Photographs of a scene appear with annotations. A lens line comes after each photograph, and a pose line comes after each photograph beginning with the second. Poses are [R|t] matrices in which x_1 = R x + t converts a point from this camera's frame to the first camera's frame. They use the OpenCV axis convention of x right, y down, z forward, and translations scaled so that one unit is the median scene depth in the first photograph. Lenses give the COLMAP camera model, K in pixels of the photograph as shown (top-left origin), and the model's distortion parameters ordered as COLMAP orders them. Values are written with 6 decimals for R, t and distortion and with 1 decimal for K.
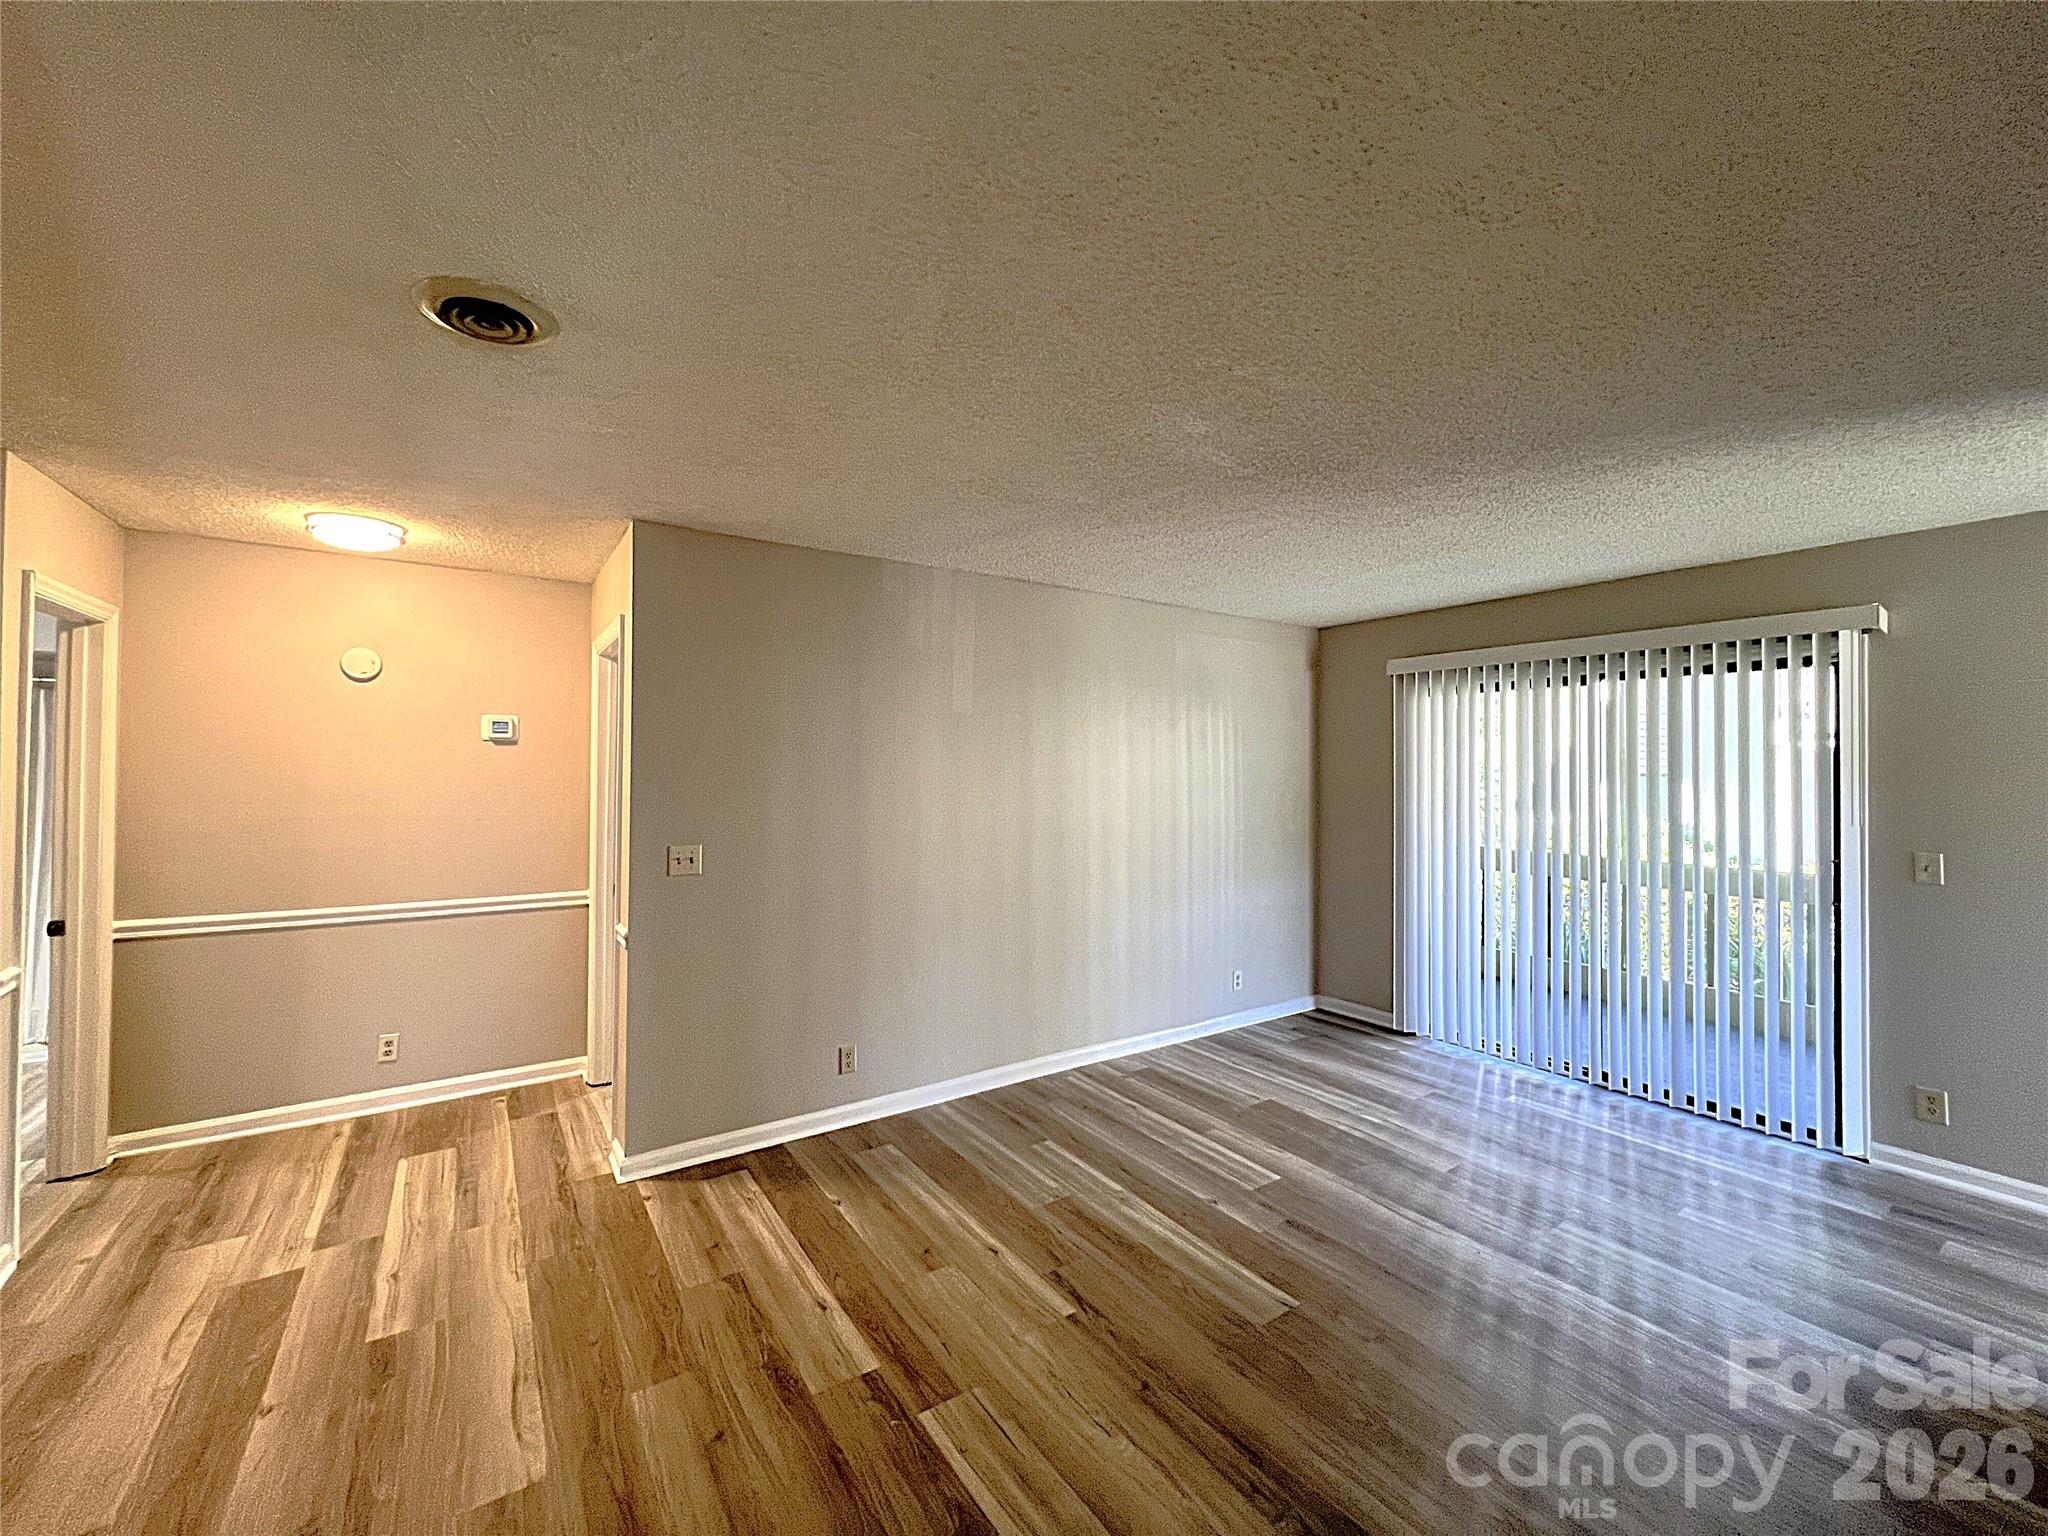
lens RADIAL K [[821.3, 0, 1019.0], [0, 821.3, 762.7], [0, 0, 1]] dist [0.000435, 0.000227]
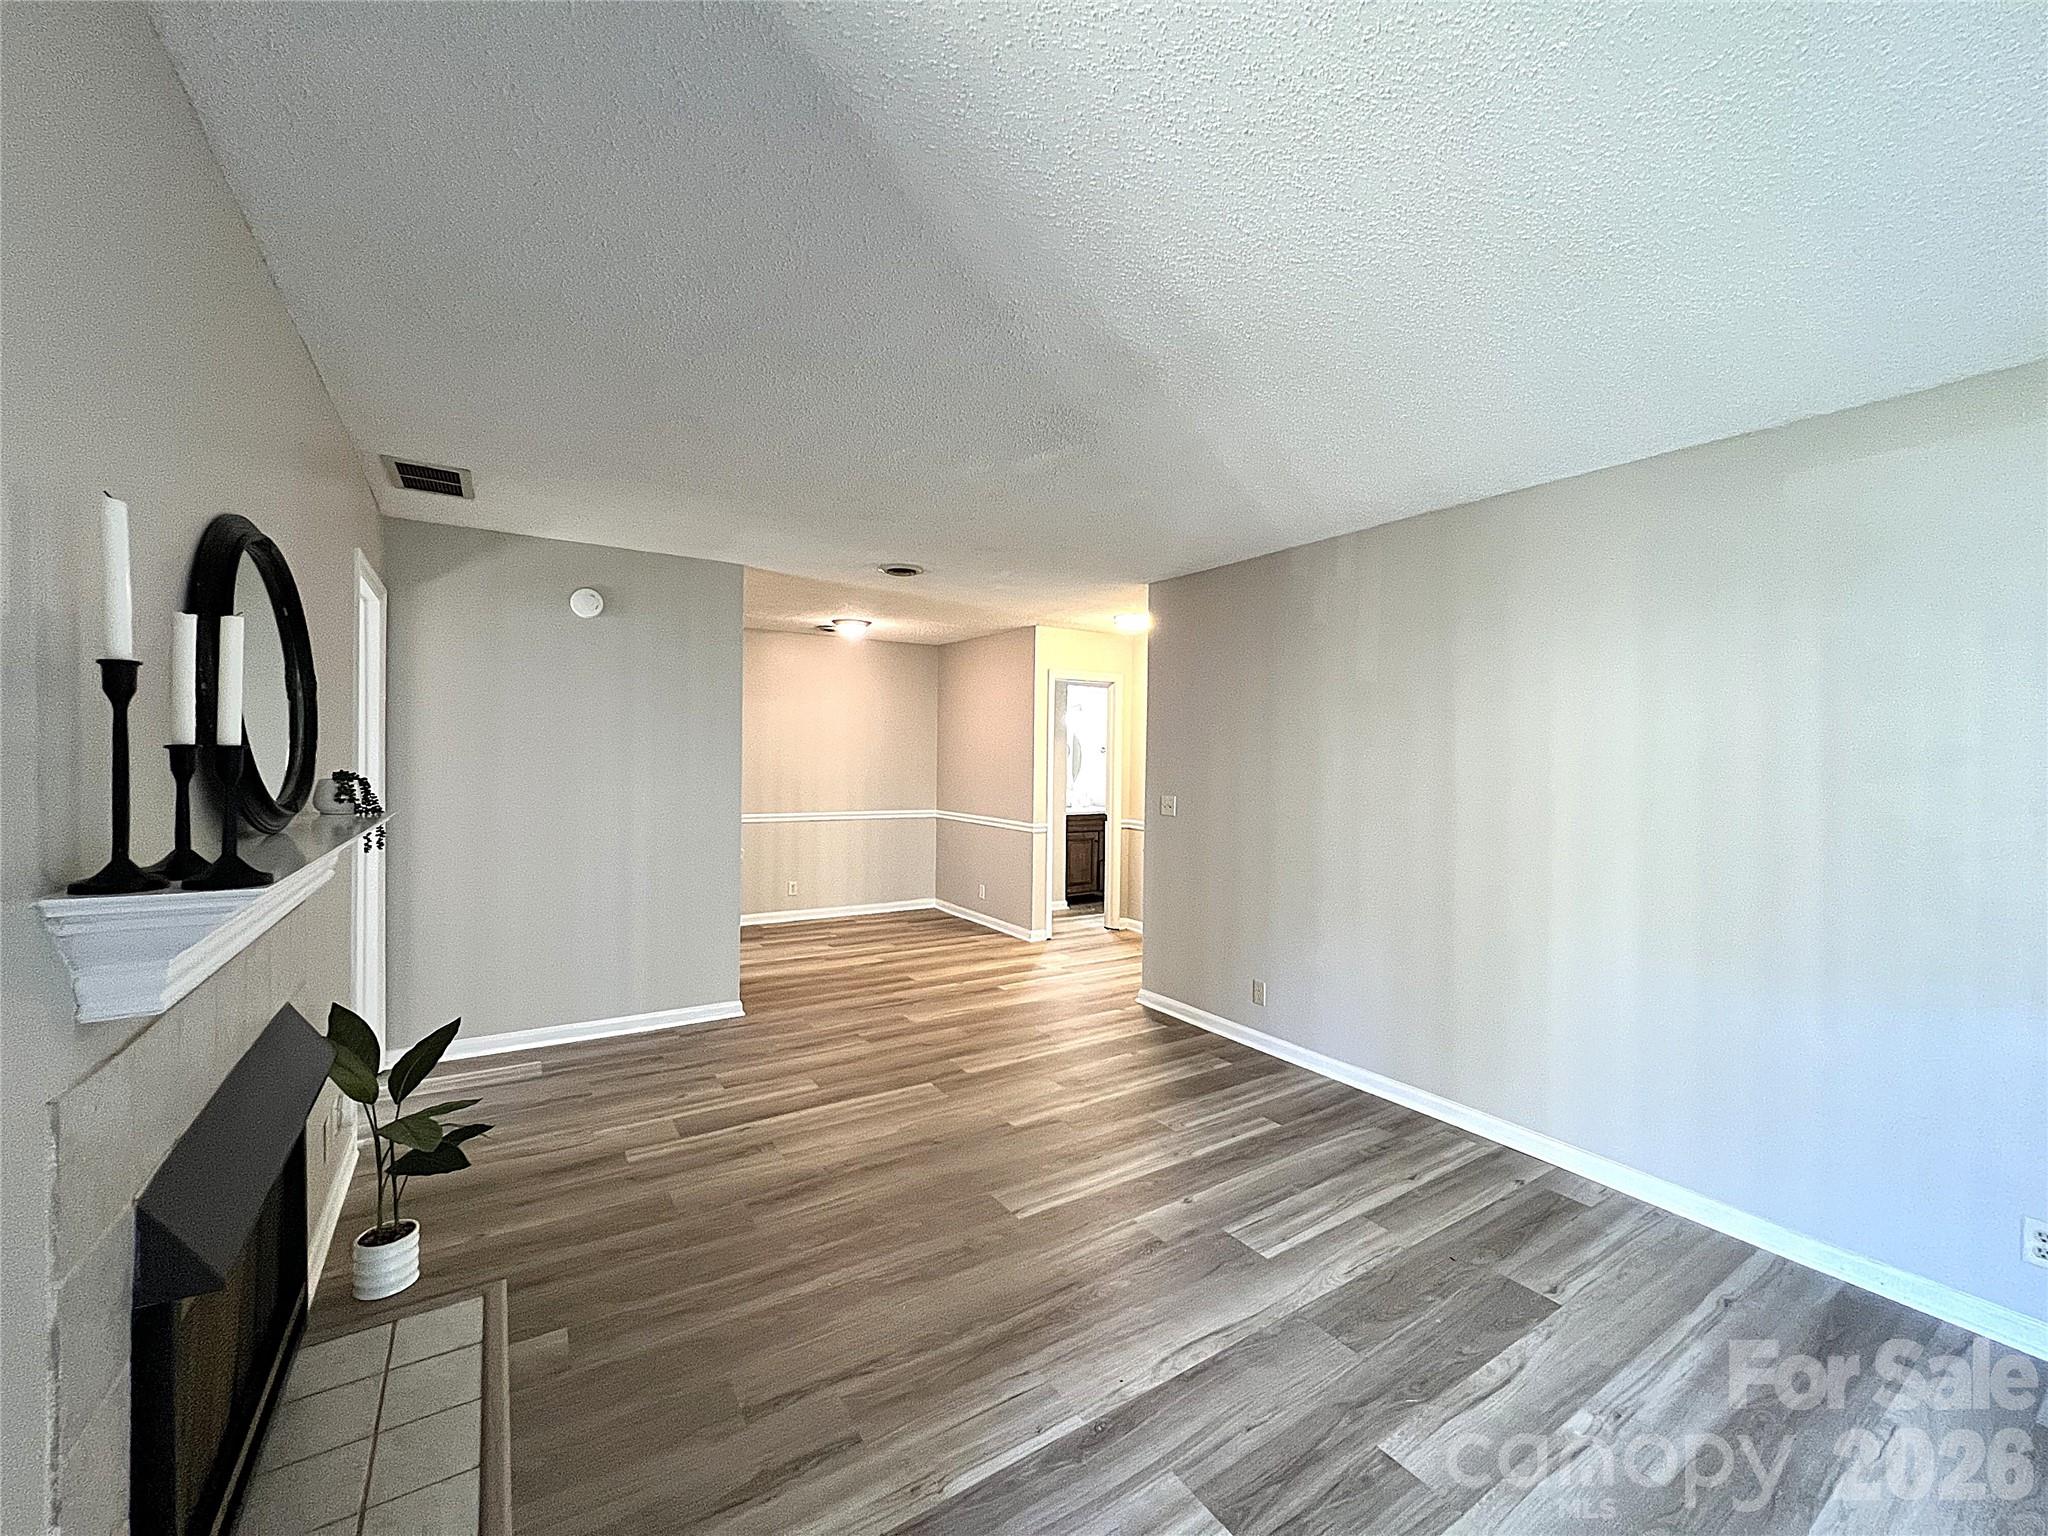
lens RADIAL K [[821.3, 0, 1019.0], [0, 821.3, 762.7], [0, 0, 1]] dist [0.000435, 0.000227]
pose [[-0.021001, 0.003210, -0.999774, 1.093927], [-0.006220, 0.999975, 0.003341, 0.040523], [0.999760, 0.006289, -0.020980, 0.782718]]
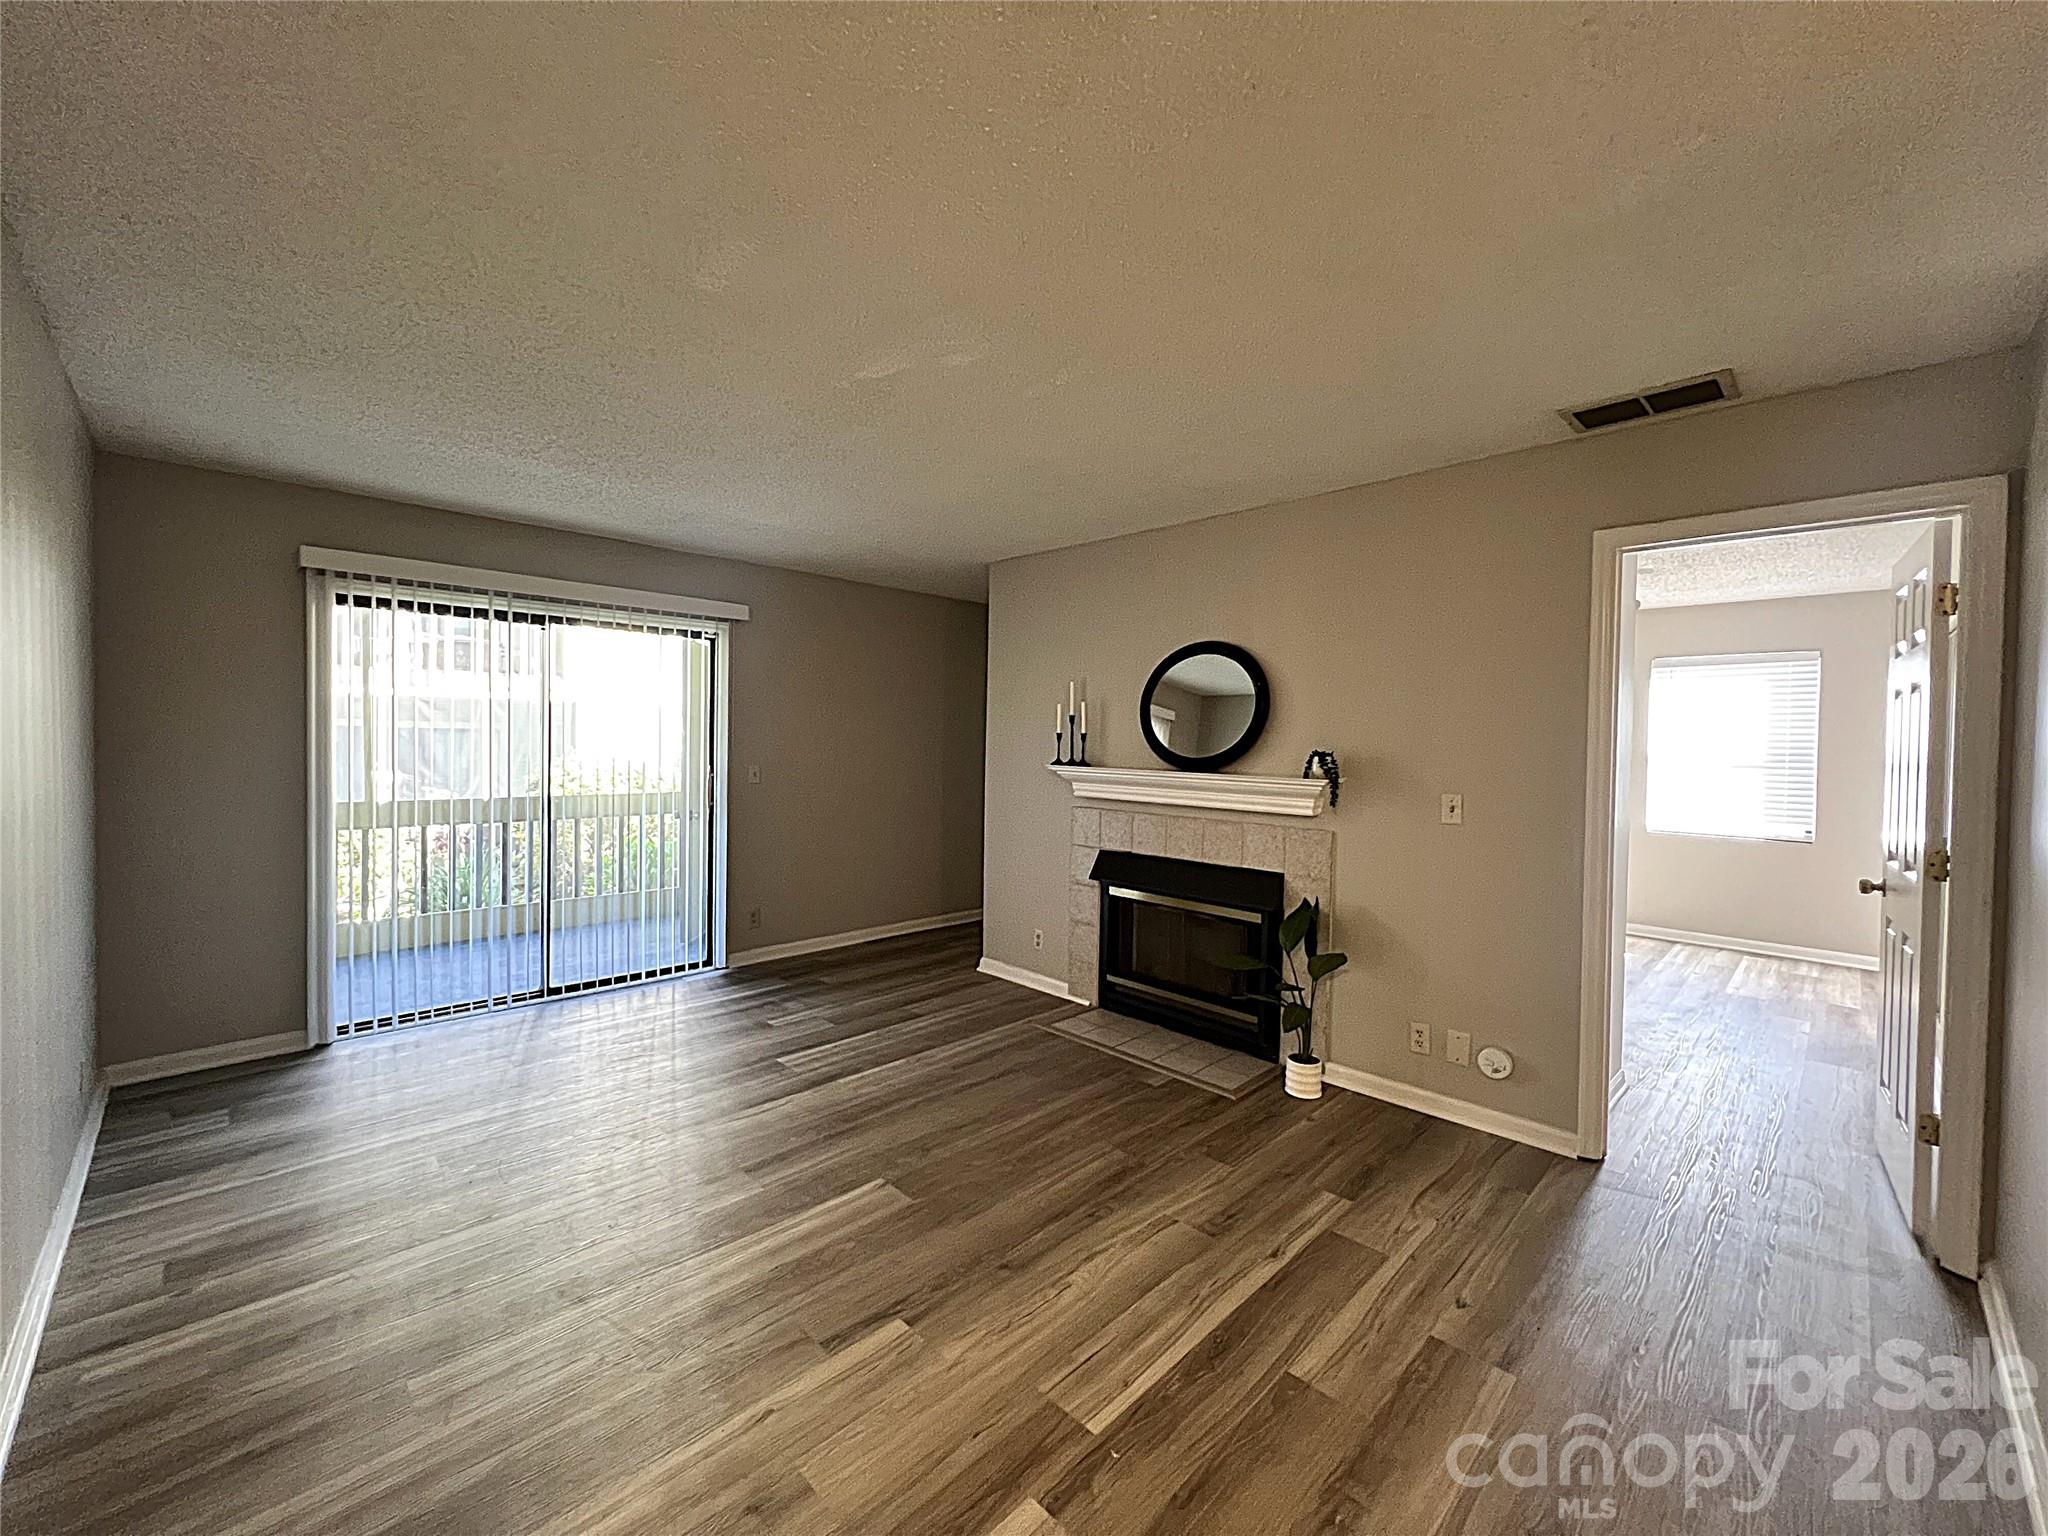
lens RADIAL K [[821.3, 0, 1019.0], [0, 821.3, 762.7], [0, 0, 1]] dist [0.000435, 0.000227]
pose [[-0.183919, -0.035216, 0.982310, -0.586709], [-0.023898, 0.999223, 0.031348, 0.043711], [-0.982651, -0.017710, -0.184618, 0.791686]]
